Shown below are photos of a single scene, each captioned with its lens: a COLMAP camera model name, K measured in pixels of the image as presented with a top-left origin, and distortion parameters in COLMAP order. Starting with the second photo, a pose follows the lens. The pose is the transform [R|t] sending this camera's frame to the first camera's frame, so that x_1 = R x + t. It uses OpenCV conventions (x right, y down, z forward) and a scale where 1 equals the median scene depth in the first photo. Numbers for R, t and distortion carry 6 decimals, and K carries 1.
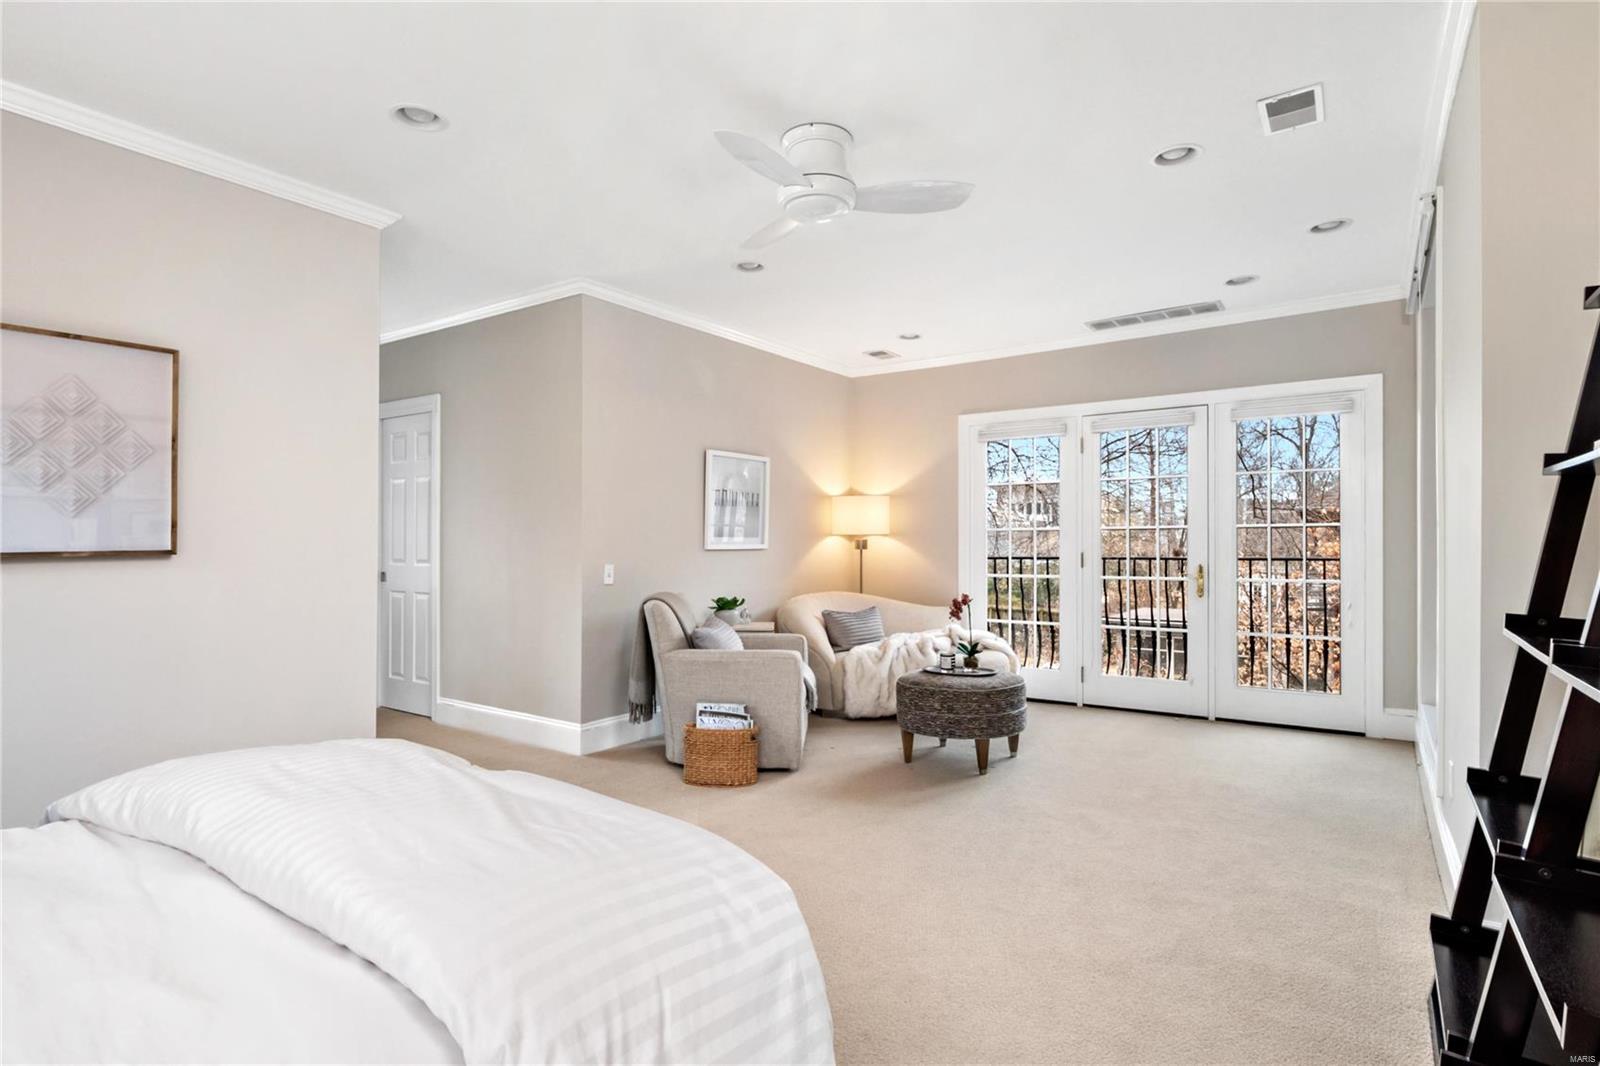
lens RADIAL K [[828.1, 0, 796.2], [0, 828.1, 546.1], [0, 0, 1]] dist [0.003731, -0.001821]
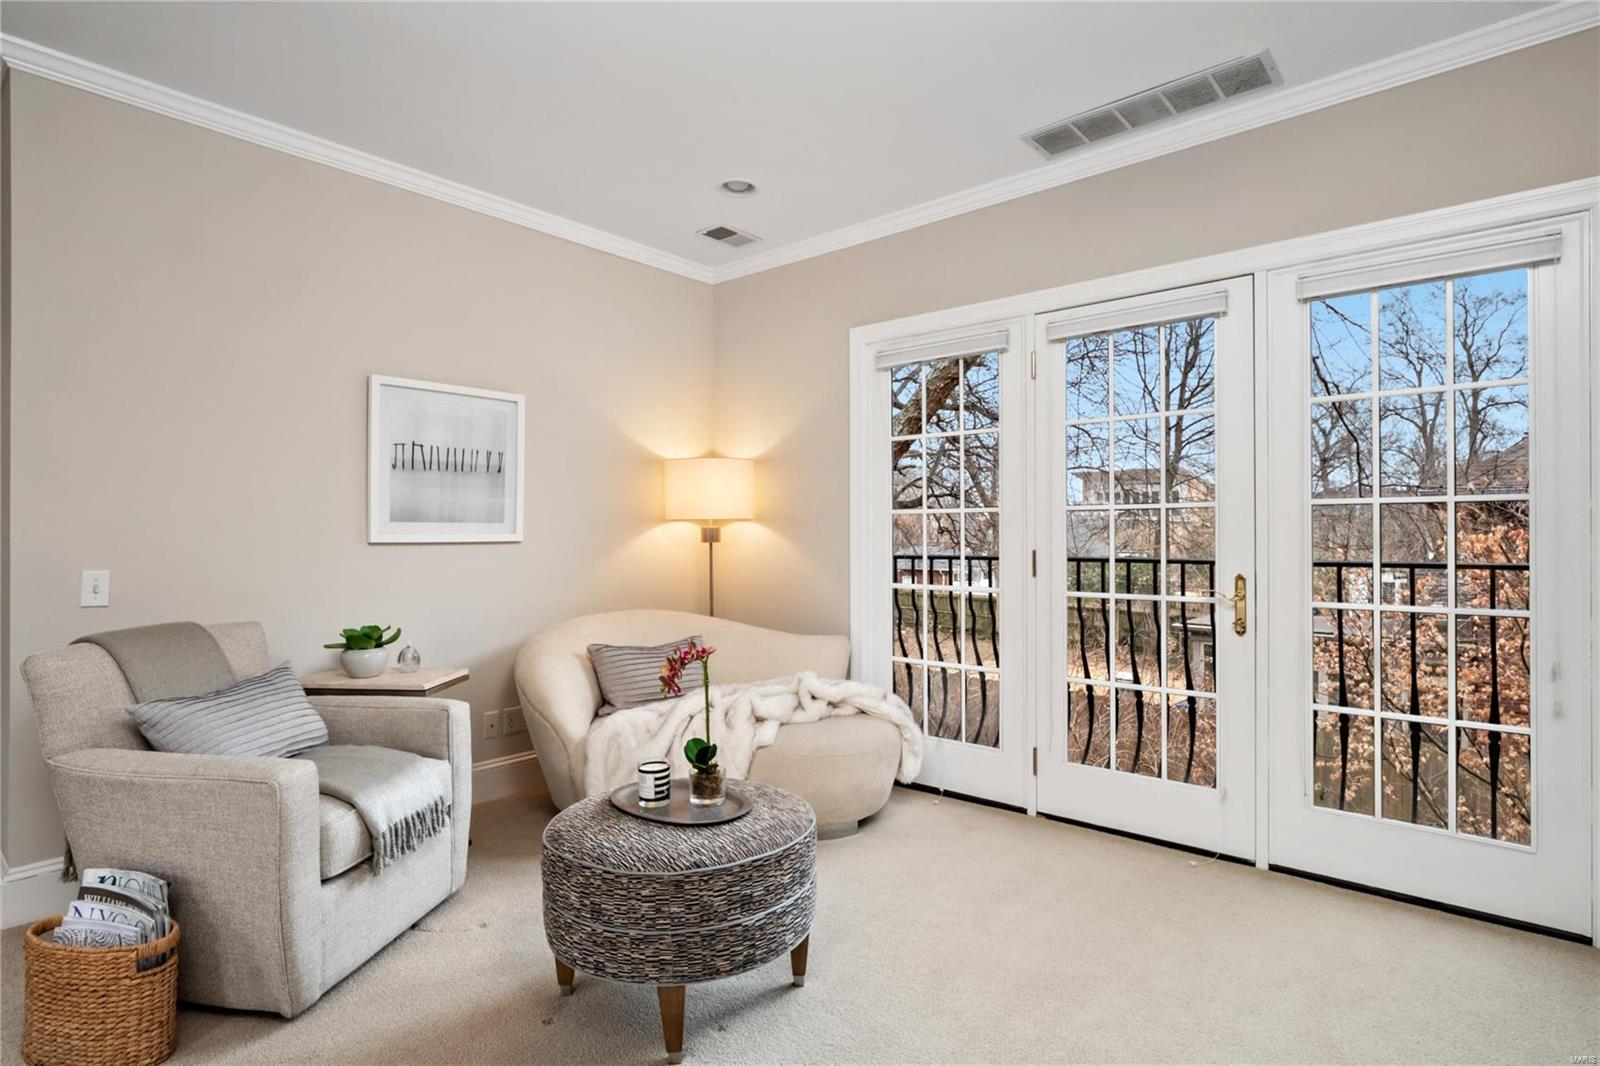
lens RADIAL K [[828.1, 0, 793.3], [0, 828.1, 529.3], [0, 0, 1]] dist [0.003731, -0.001821]
pose [[0.994764, 0.003099, -0.102150, 0.300670], [-0.004013, 0.999954, -0.008742, -0.001605], [0.102118, 0.009106, 0.994731, 0.515752]]
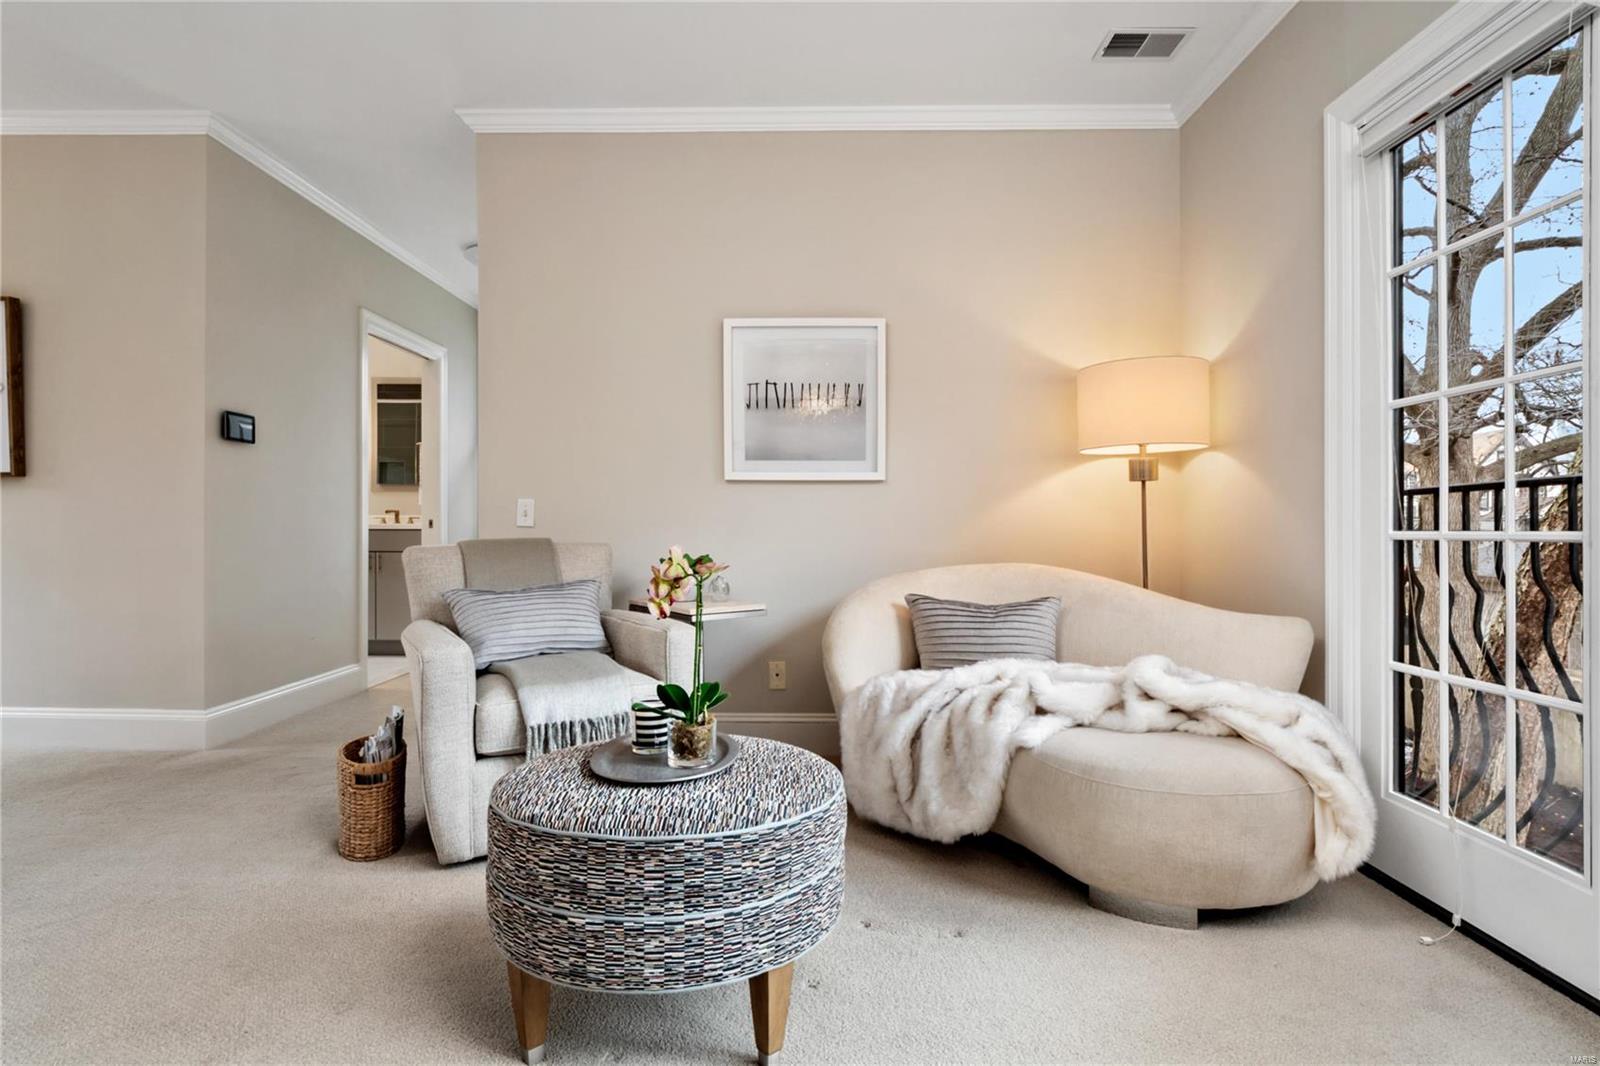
lens RADIAL K [[828.1, 0, 775.8], [0, 828.1, 535.3], [0, 0, 1]] dist [0.003731, -0.001821]
pose [[0.554932, 0.014490, -0.831769, 0.512858], [-0.010661, 0.999890, 0.010306, 0.046365], [0.831827, 0.003149, 0.555026, 0.806255]]
